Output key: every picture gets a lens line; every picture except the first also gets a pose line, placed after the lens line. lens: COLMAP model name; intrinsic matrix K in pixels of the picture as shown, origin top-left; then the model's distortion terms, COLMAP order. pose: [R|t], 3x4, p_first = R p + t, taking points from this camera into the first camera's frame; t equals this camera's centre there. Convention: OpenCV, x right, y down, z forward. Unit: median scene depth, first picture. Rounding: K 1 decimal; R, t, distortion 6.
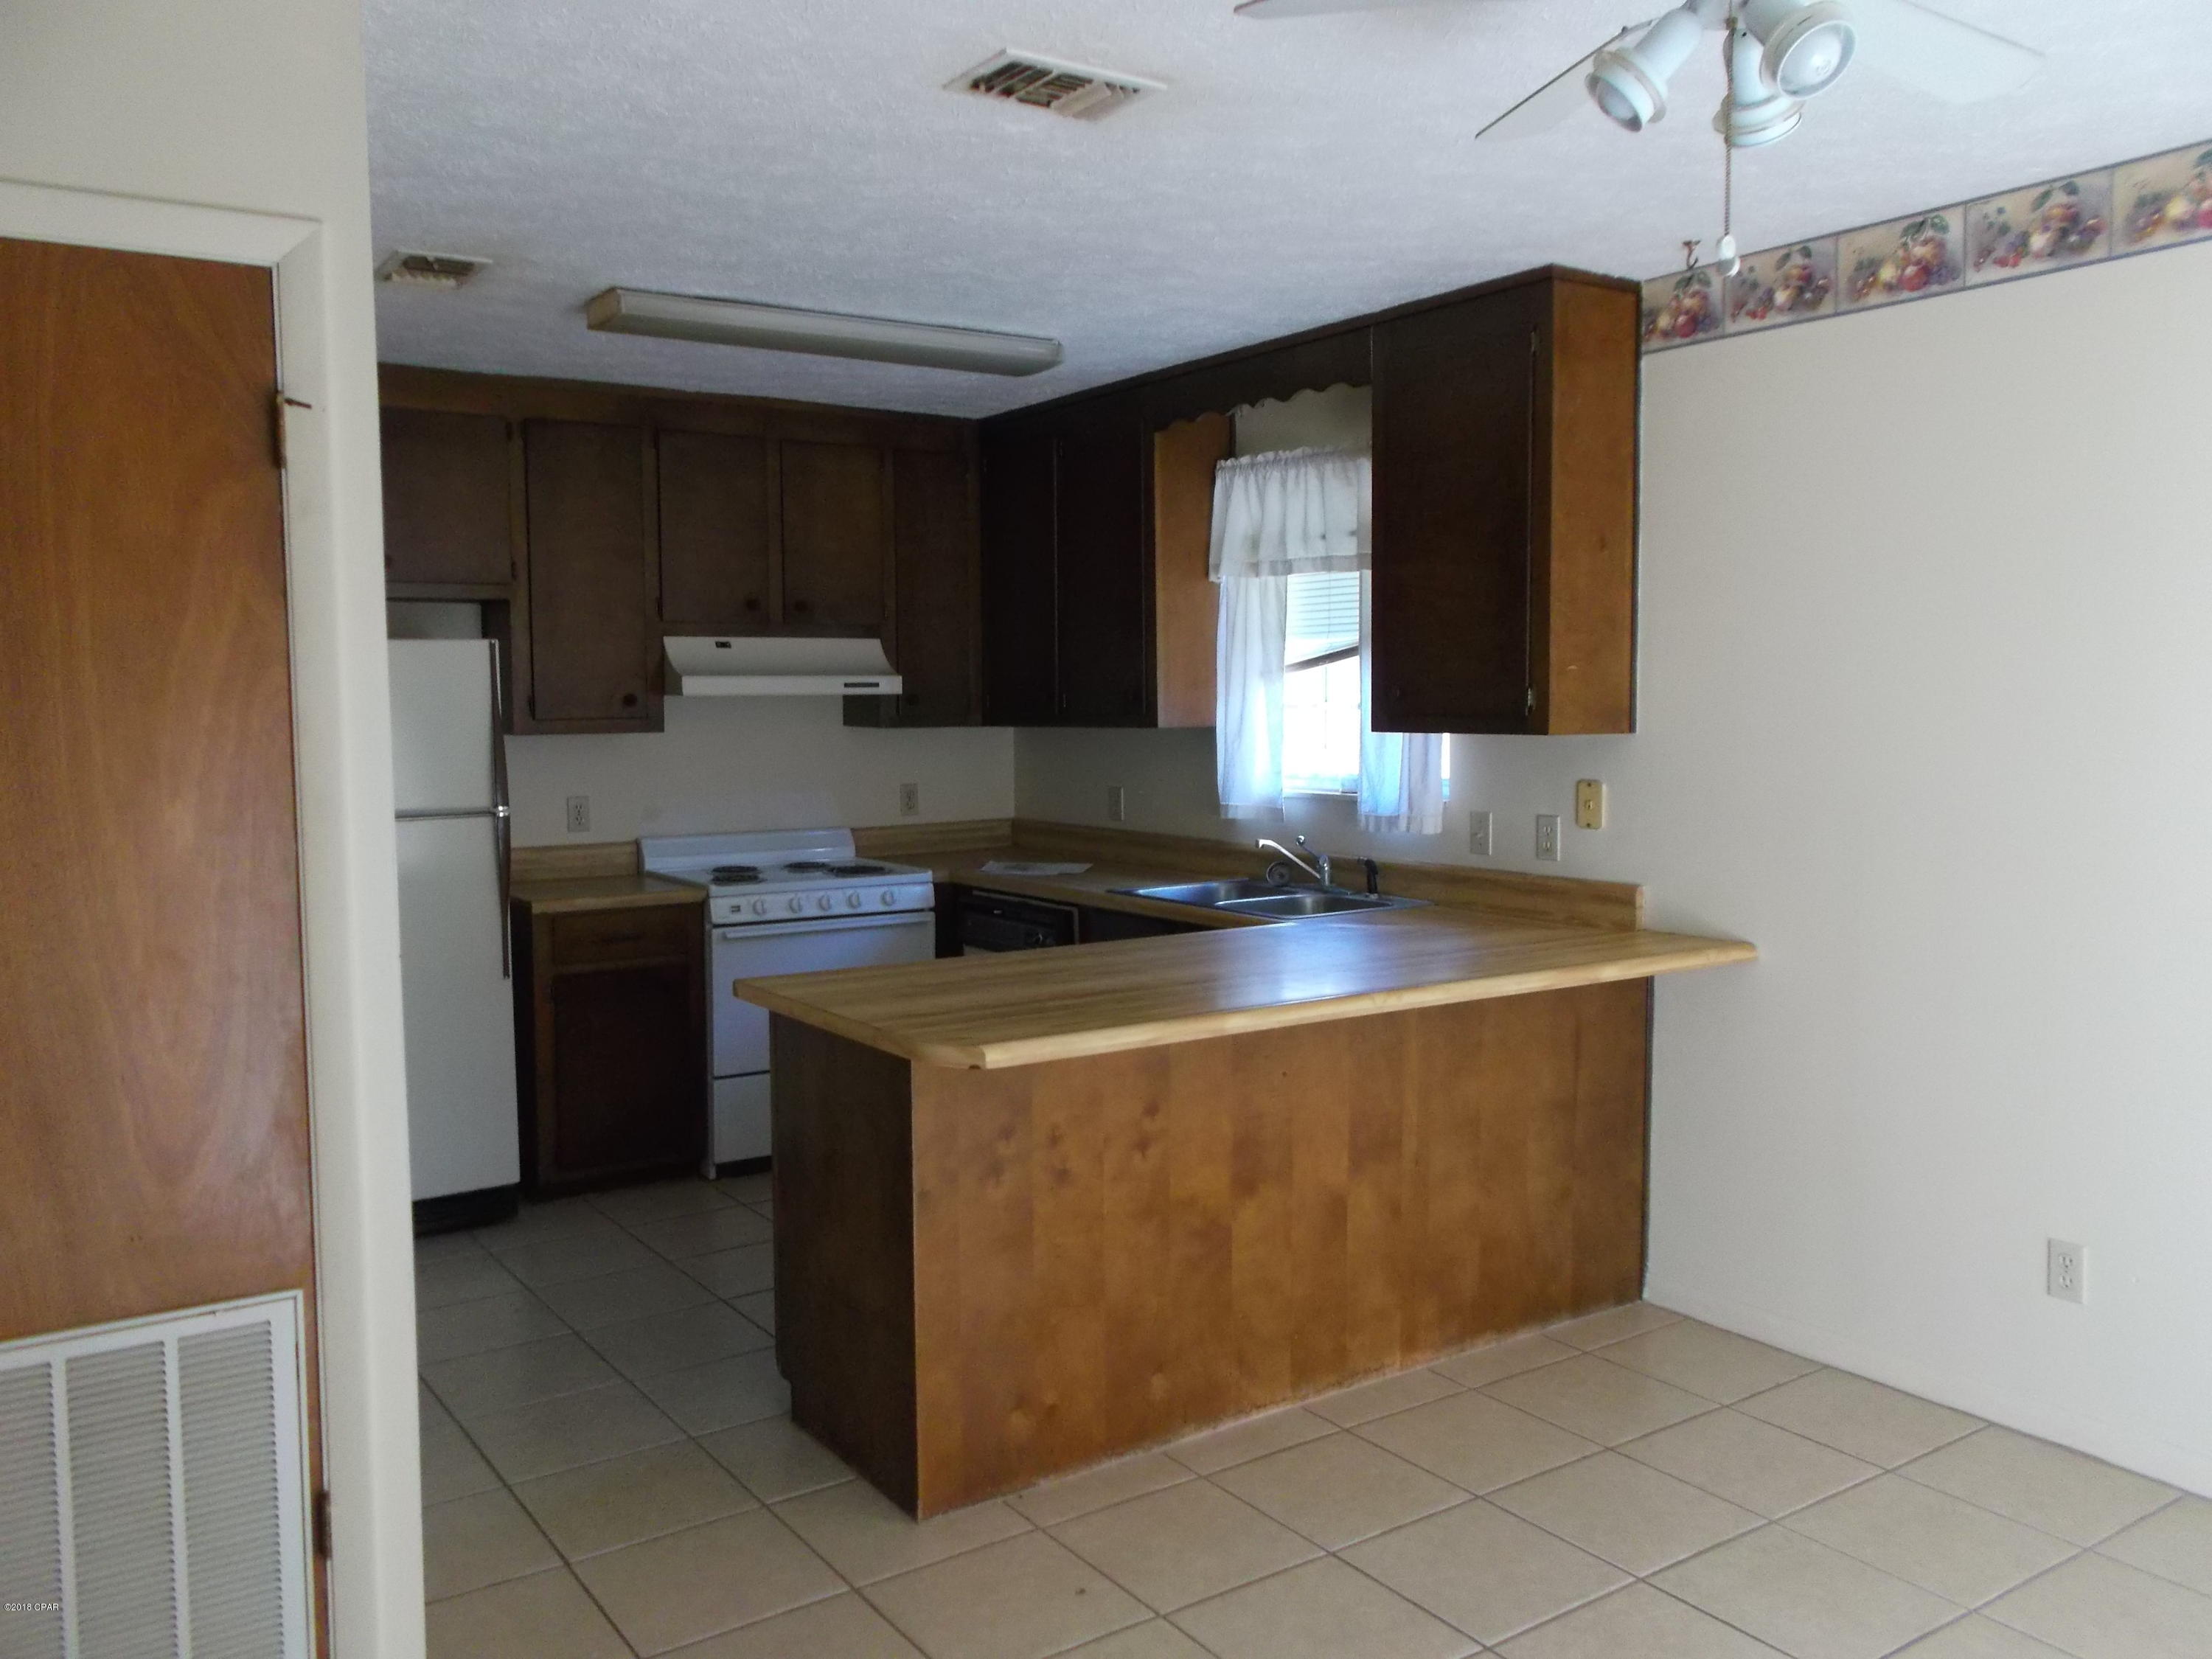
lens RADIAL K [[1753.6, 0, 1101.2], [0, 1753.6, 825.6], [0, 0, 1]] dist [0.024320, 0.013503]
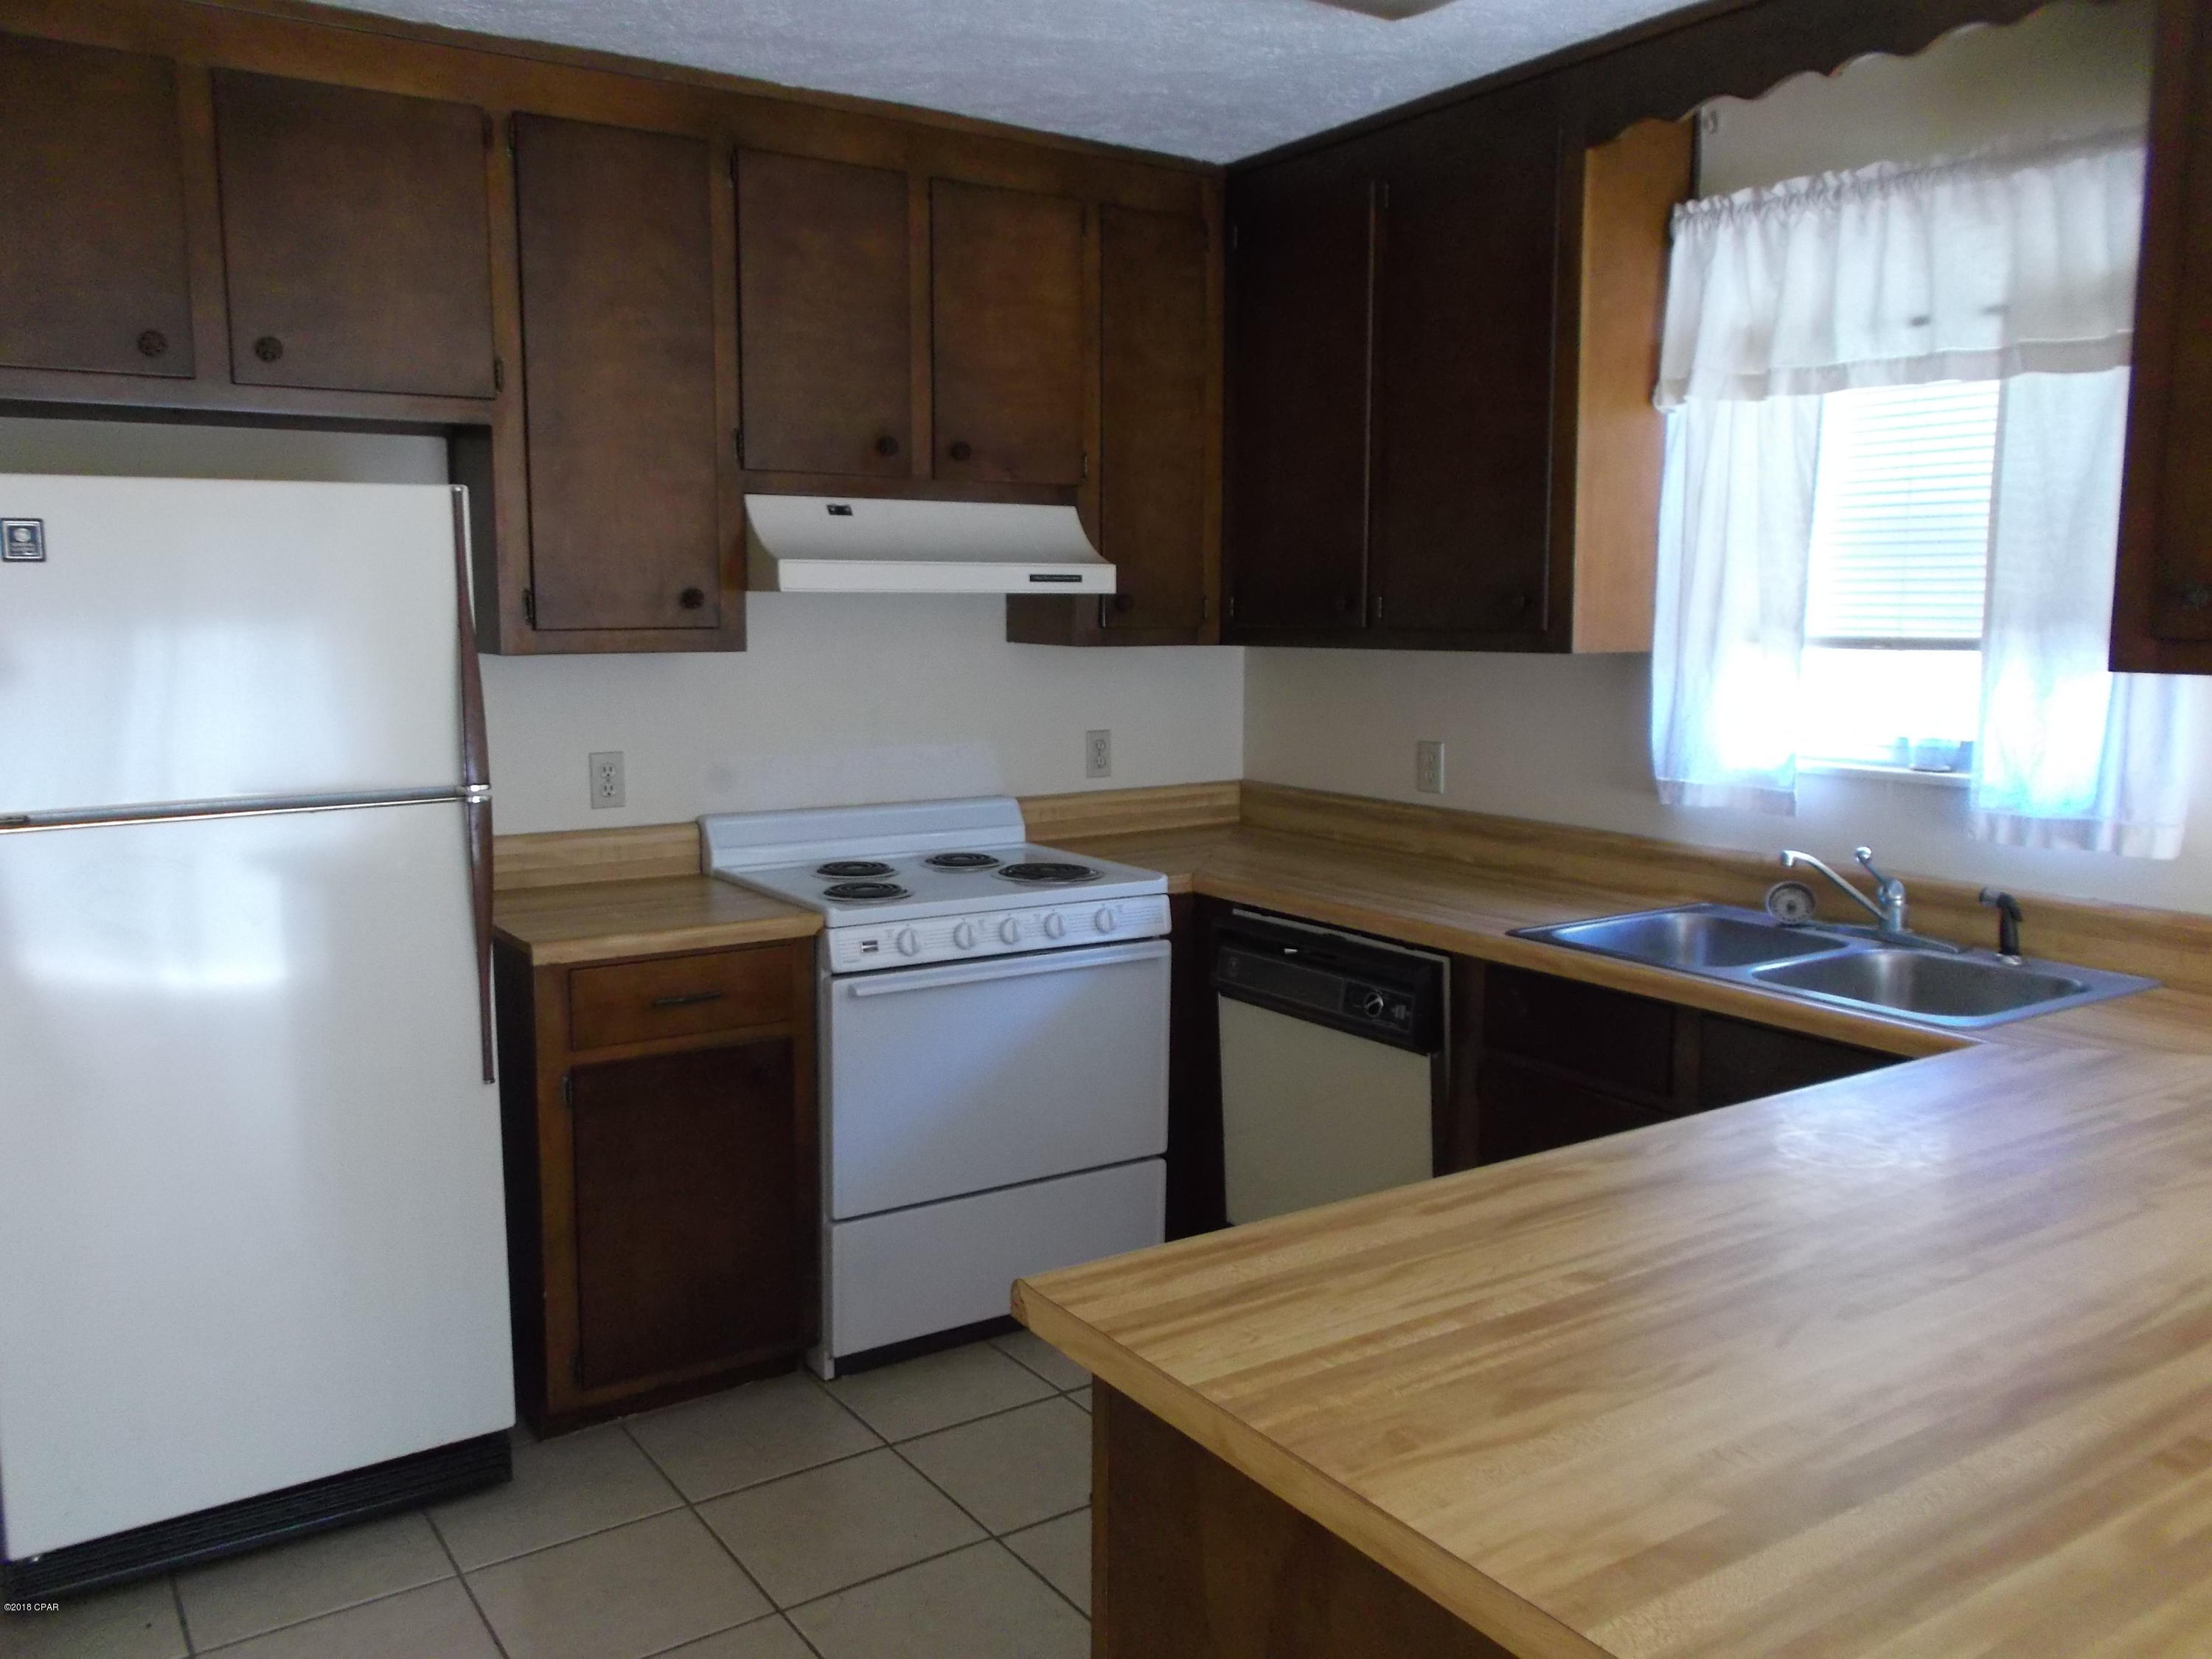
lens RADIAL K [[1753.6, 0, 1111.2], [0, 1753.6, 831.7], [0, 0, 1]] dist [0.024320, 0.013503]
pose [[0.999930, 0.011728, 0.001340, -0.125333], [-0.011785, 0.998340, 0.056375, -0.027107], [-0.000677, -0.056387, 0.998409, 0.395050]]
